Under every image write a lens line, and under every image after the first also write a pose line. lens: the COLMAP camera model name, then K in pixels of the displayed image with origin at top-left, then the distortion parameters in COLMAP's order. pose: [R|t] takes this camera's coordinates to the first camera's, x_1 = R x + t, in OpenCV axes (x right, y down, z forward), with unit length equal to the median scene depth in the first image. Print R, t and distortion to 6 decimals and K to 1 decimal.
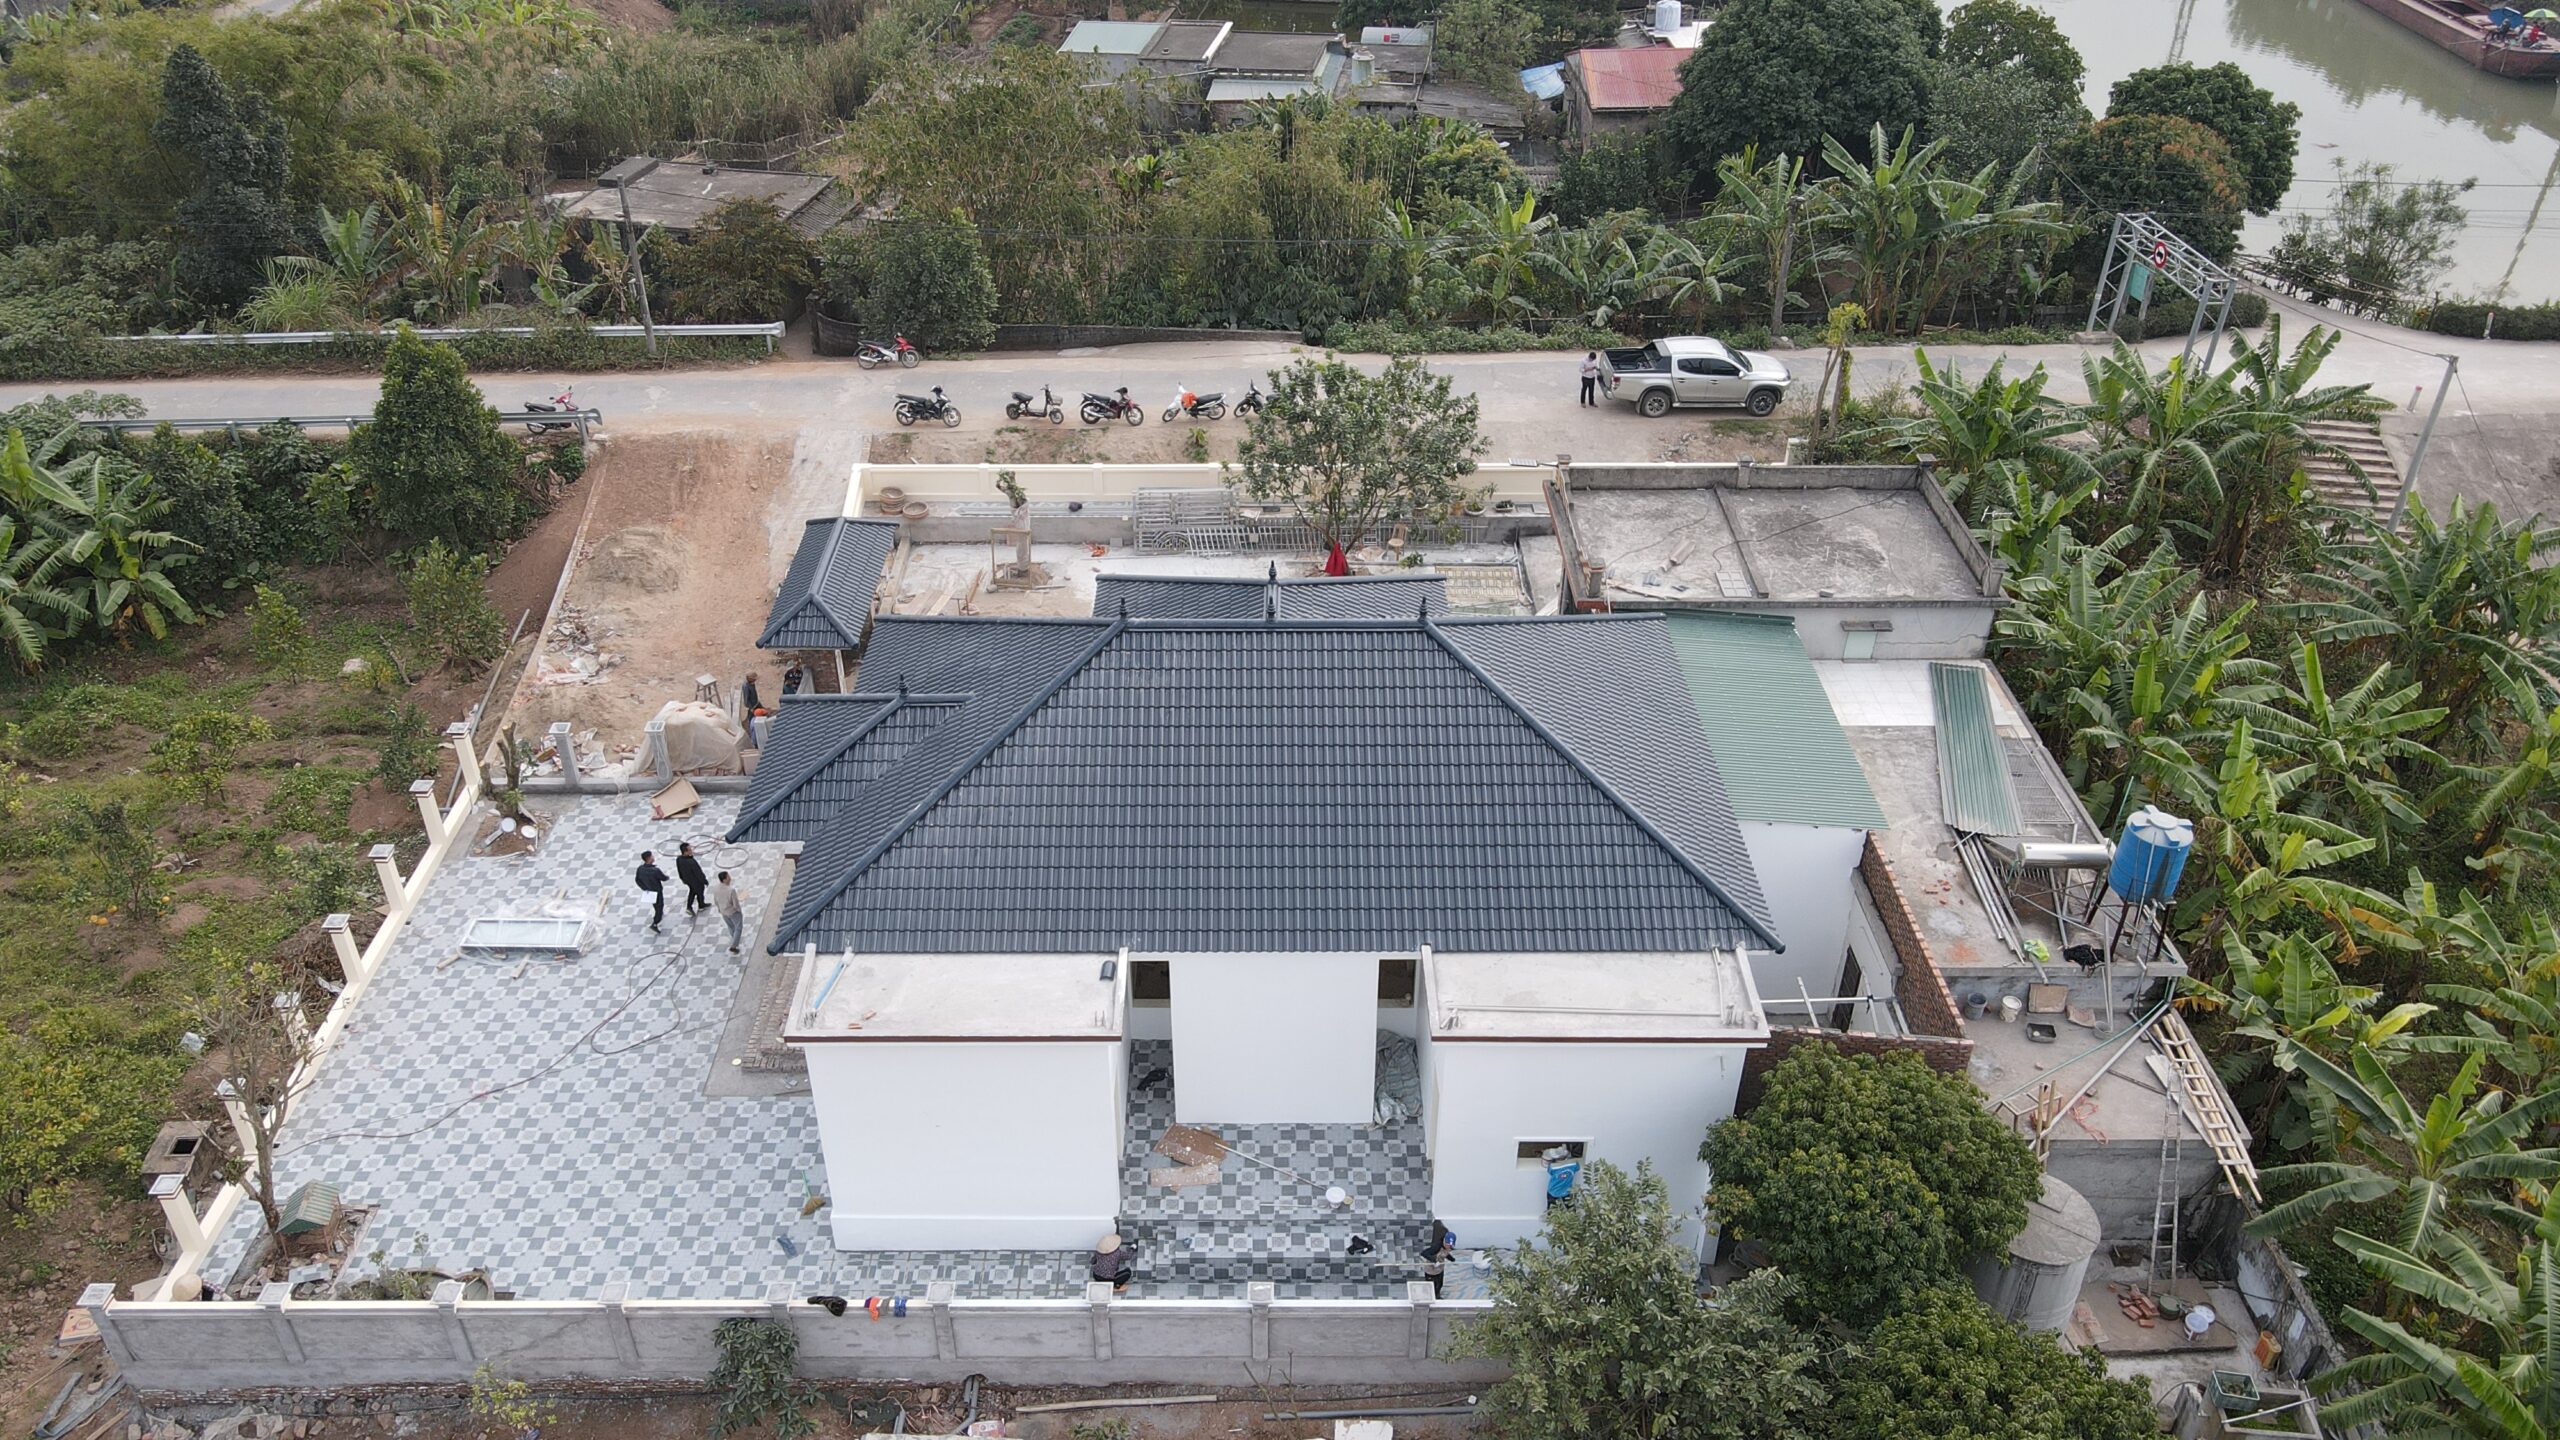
lens RADIAL K [[1886.1, 0, 1270.1], [0, 1886.1, 721.0], [0, 0, 1]] dist [0.010451, 0.006186]
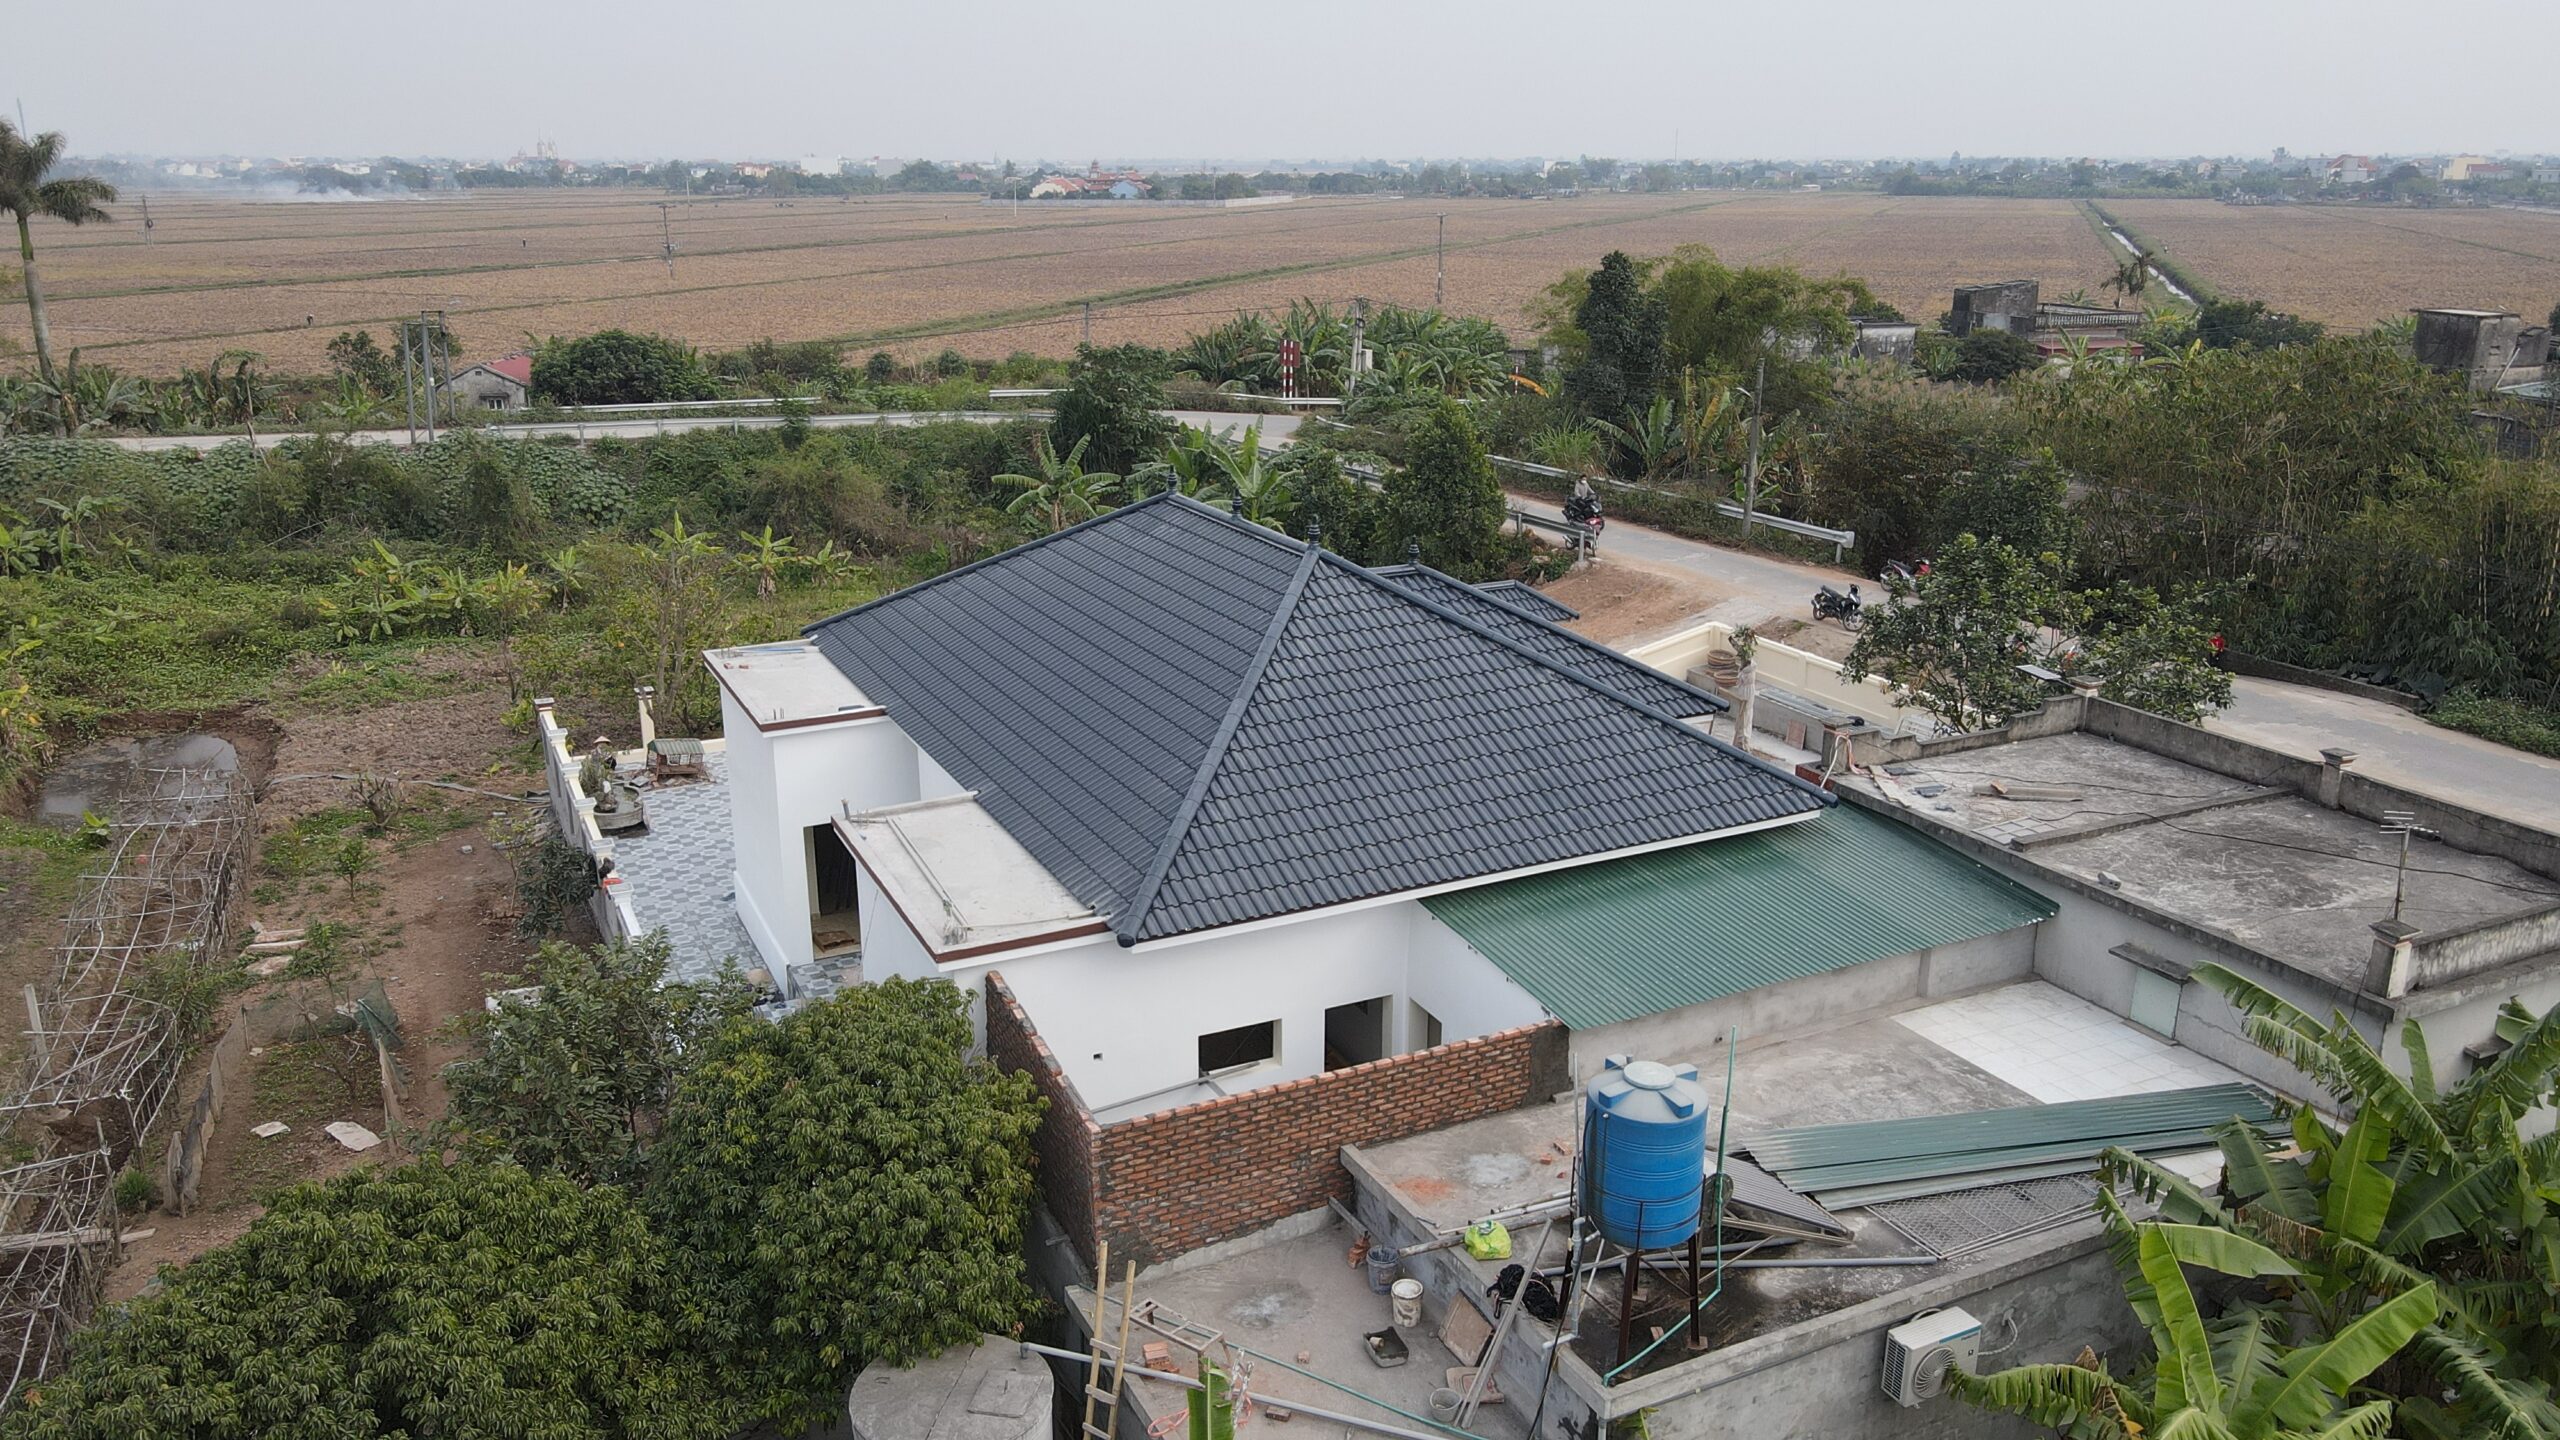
lens RADIAL K [[1886.1, 0, 1272.5], [0, 1886.1, 714.4], [0, 0, 1]] dist [0.010451, 0.006186]
pose [[0.441163, 0.252621, -0.861138, 0.663291], [-0.500321, 0.865837, -0.002317, 0.017537], [0.745019, 0.431867, 0.508367, 0.496023]]
